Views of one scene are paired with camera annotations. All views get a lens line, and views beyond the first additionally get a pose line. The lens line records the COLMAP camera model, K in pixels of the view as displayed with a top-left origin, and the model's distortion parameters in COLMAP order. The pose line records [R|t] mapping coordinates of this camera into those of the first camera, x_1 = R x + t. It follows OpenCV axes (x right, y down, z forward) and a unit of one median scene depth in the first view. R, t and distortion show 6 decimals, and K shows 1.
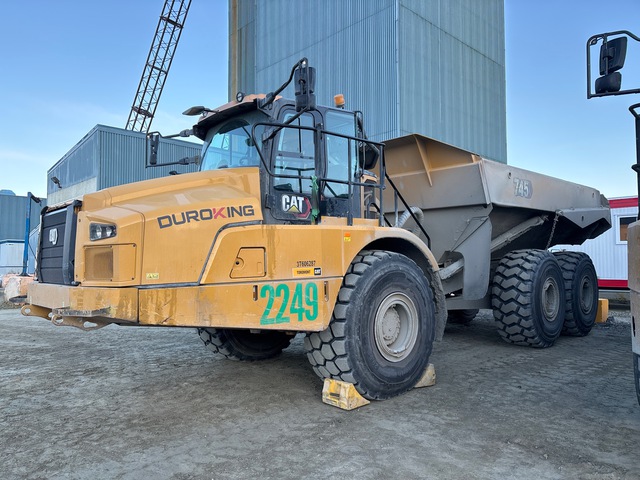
lens RADIAL K [[494.4, 0, 320.0], [0, 494.4, 240.0], [0, 0, 1]] dist [-0.005034, -0.000872]
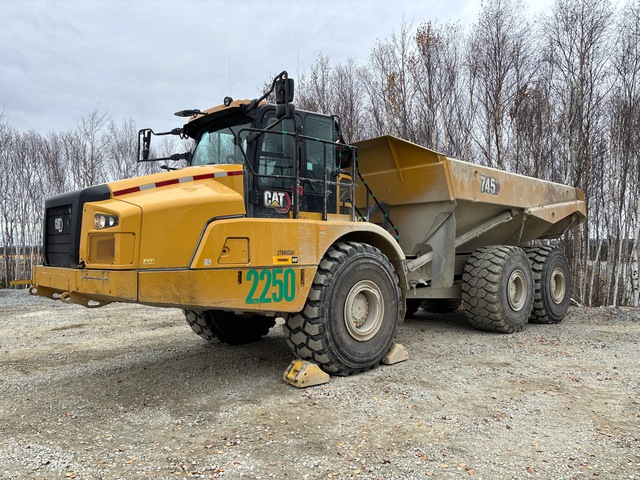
lens RADIAL K [[506.9, 0, 320.0], [0, 506.9, 240.0], [0, 0, 1]] dist [0.006970, 0.000982]
pose [[0.999554, 0.015479, 0.025527, 0.020483], [-0.015791, 0.999803, 0.012066, 0.003426], [-0.025335, -0.012464, 0.999601, -0.143634]]
